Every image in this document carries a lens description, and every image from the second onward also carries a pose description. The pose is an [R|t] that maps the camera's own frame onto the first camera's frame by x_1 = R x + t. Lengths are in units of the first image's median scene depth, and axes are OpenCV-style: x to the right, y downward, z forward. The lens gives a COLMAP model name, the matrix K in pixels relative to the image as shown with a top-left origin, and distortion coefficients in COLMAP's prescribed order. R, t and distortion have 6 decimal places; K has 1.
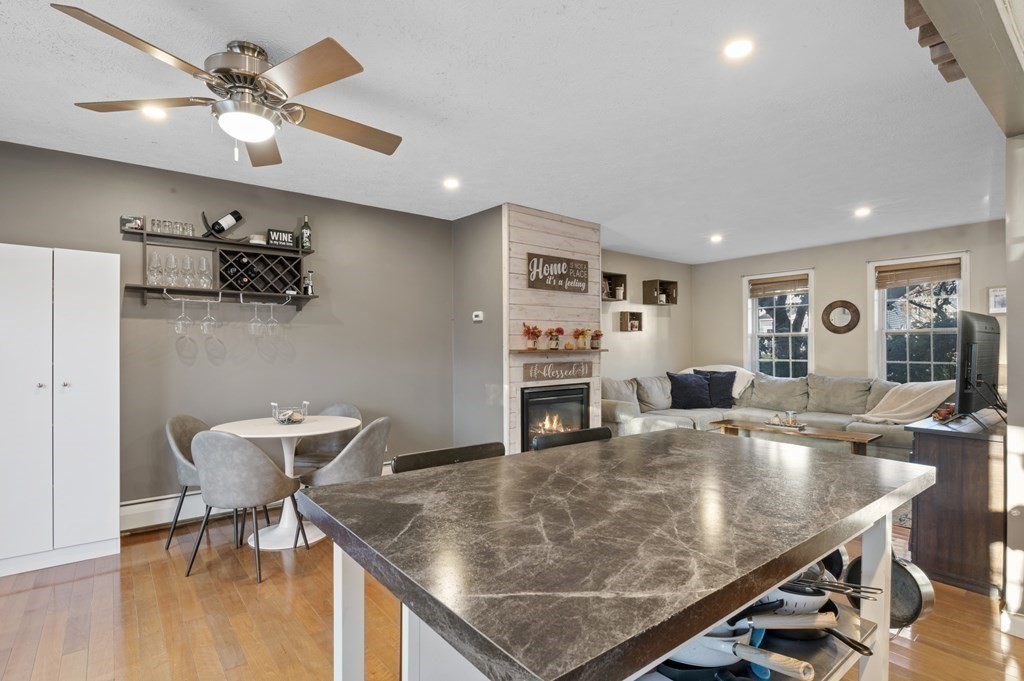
lens RADIAL K [[527.6, 0, 511.6], [0, 527.6, 356.4], [0, 0, 1]] dist [-0.001281, 0.000877]
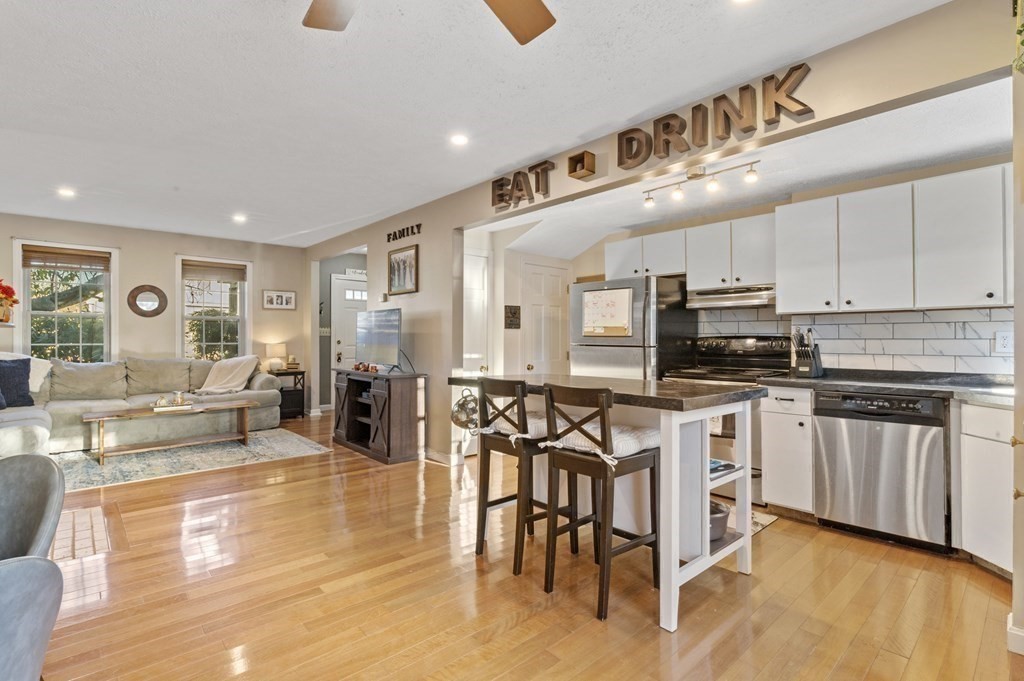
lens RADIAL K [[489.5, 0, 516.9], [0, 489.5, 338.5], [0, 0, 1]] dist [-0.008056, 0.002022]
pose [[-0.054549, 0.002532, 0.998508, -0.498568], [0.013502, 0.999907, -0.001798, 0.014188], [-0.998420, 0.013384, -0.054578, 0.433753]]
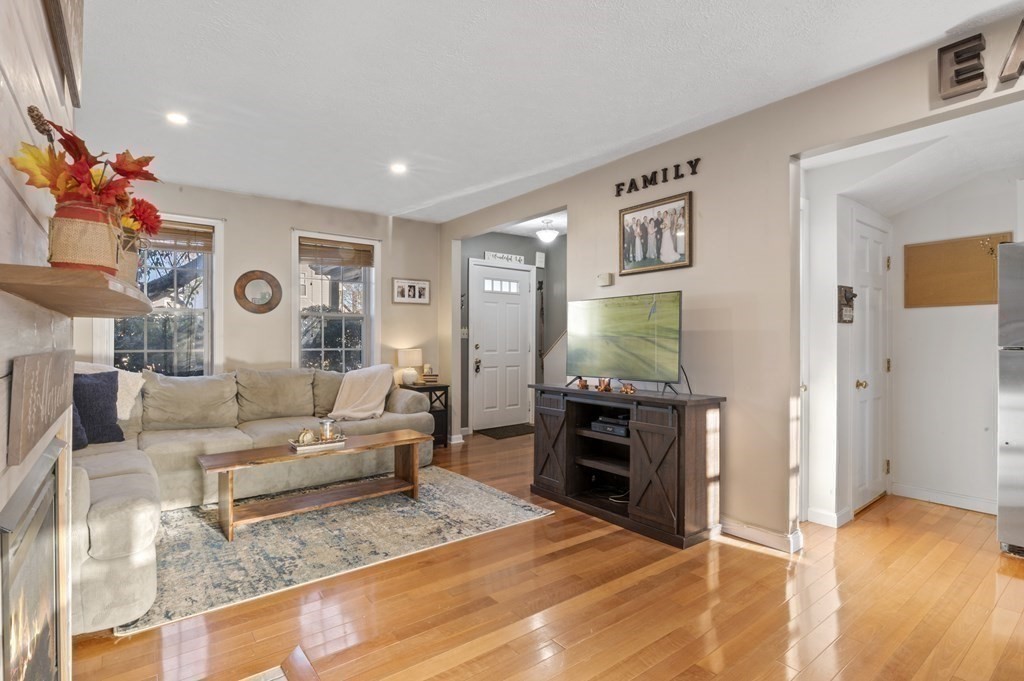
lens RADIAL K [[496.0, 0, 510.7], [0, 496.0, 340.5], [0, 0, 1]] dist [-0.005352, -0.001038]
pose [[0.021046, 0.007453, 0.999751, -0.120520], [0.018177, 0.999804, -0.007836, 0.011137], [-0.999613, 0.018337, 0.020906, 0.821049]]
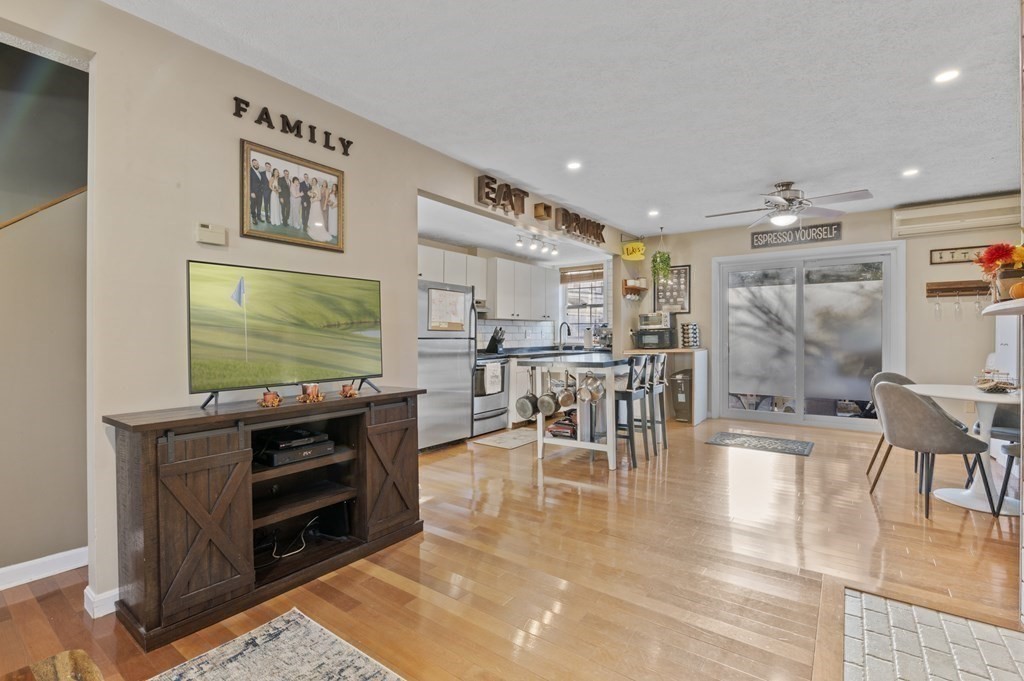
lens RADIAL K [[459.1, 0, 512.9], [0, 459.1, 341.5], [0, 0, 1]] dist [0.000000, 0.000110]
pose [[-0.967684, 0.009705, -0.251981, 0.496901], [0.002226, 0.999549, 0.029951, 0.004834], [0.252158, 0.028423, -0.967269, 1.206406]]
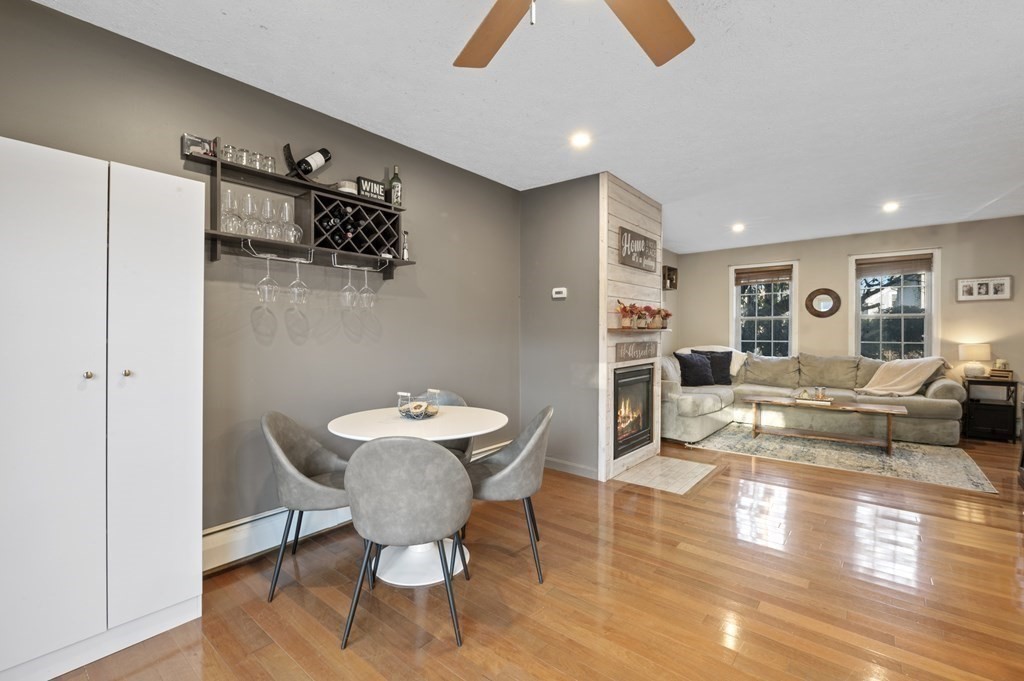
lens RADIAL K [[459.1, 0, 510.5], [0, 459.1, 340.2], [0, 0, 1]] dist [0.000000, 0.000110]
pose [[0.977674, -0.000081, 0.210129, -0.326992], [0.000153, 1.000000, -0.000326, 0.008345], [-0.210129, 0.000351, 0.977674, 0.225618]]
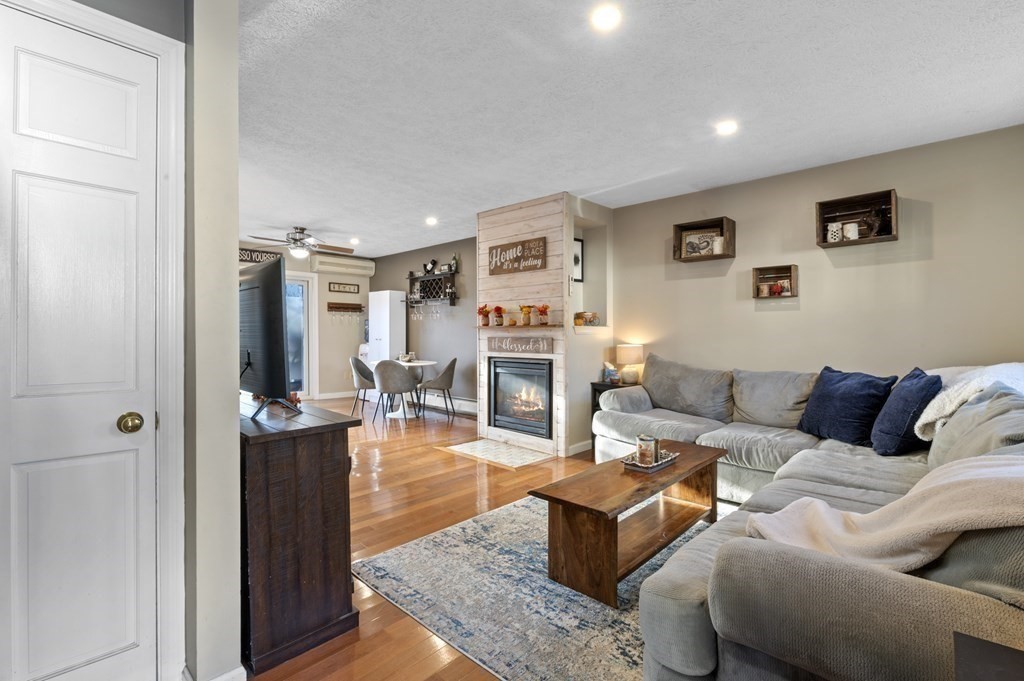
lens RADIAL K [[459.1, 0, 501.8], [0, 459.1, 348.6], [0, 0, 1]] dist [0.000000, 0.000110]
pose [[0.116113, 0.035369, -0.992606, 1.071305], [-0.022563, 0.999202, 0.032964, 0.004262], [0.992980, 0.018569, 0.116818, 0.879719]]
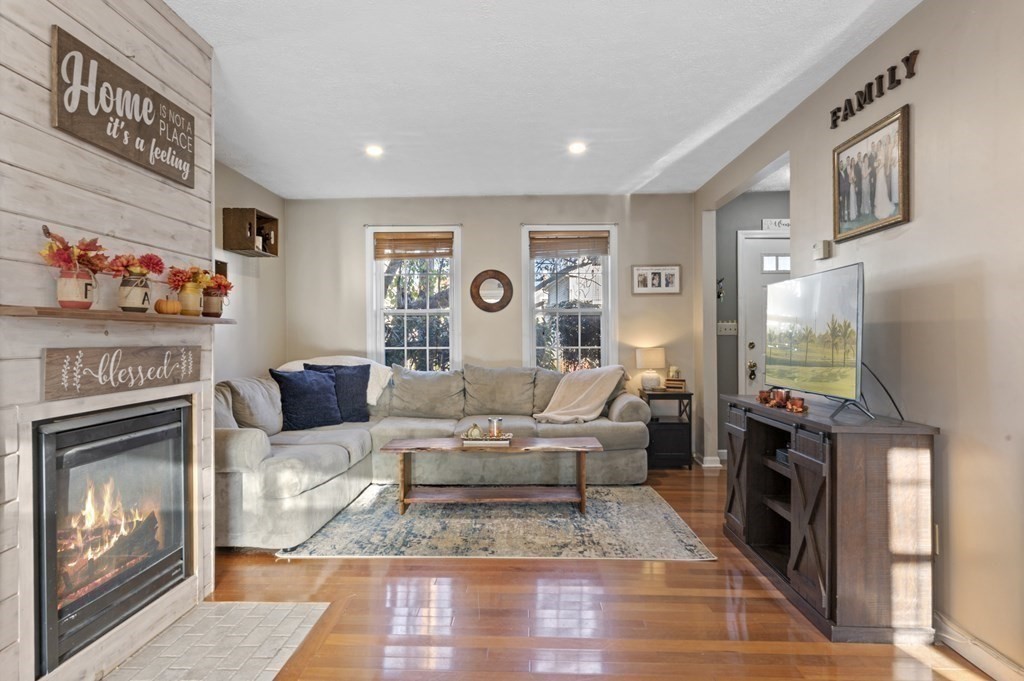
lens RADIAL K [[622.7, 0, 512.5], [0, 622.7, 339.6], [0, 0, 1]] dist [0.007490, -0.003607]
pose [[0.648543, 0.003913, 0.761168, -0.082625], [0.013348, 0.999775, -0.016512, 0.017712], [-0.761061, 0.020869, 0.648344, 0.499196]]
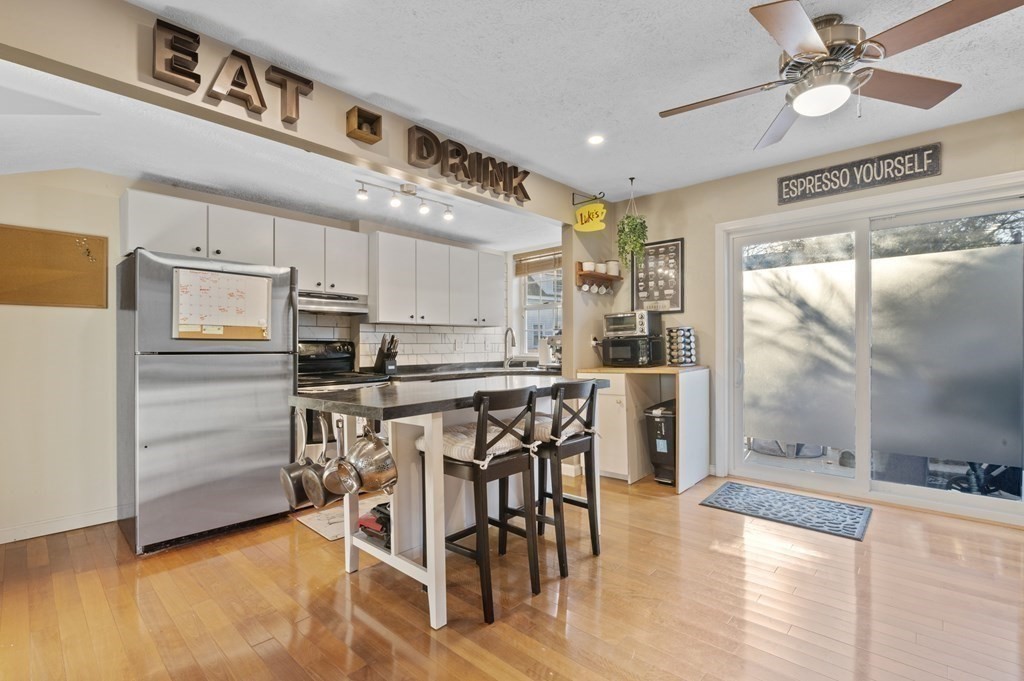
lens RADIAL K [[459.1, 0, 515.5], [0, 459.1, 351.3], [0, 0, 1]] dist [0.000000, 0.000110]
pose [[-0.988516, 0.009969, -0.150786, 0.108293], [0.005894, 0.999606, 0.027448, 0.011803], [0.151000, 0.026244, -0.988185, 0.856214]]
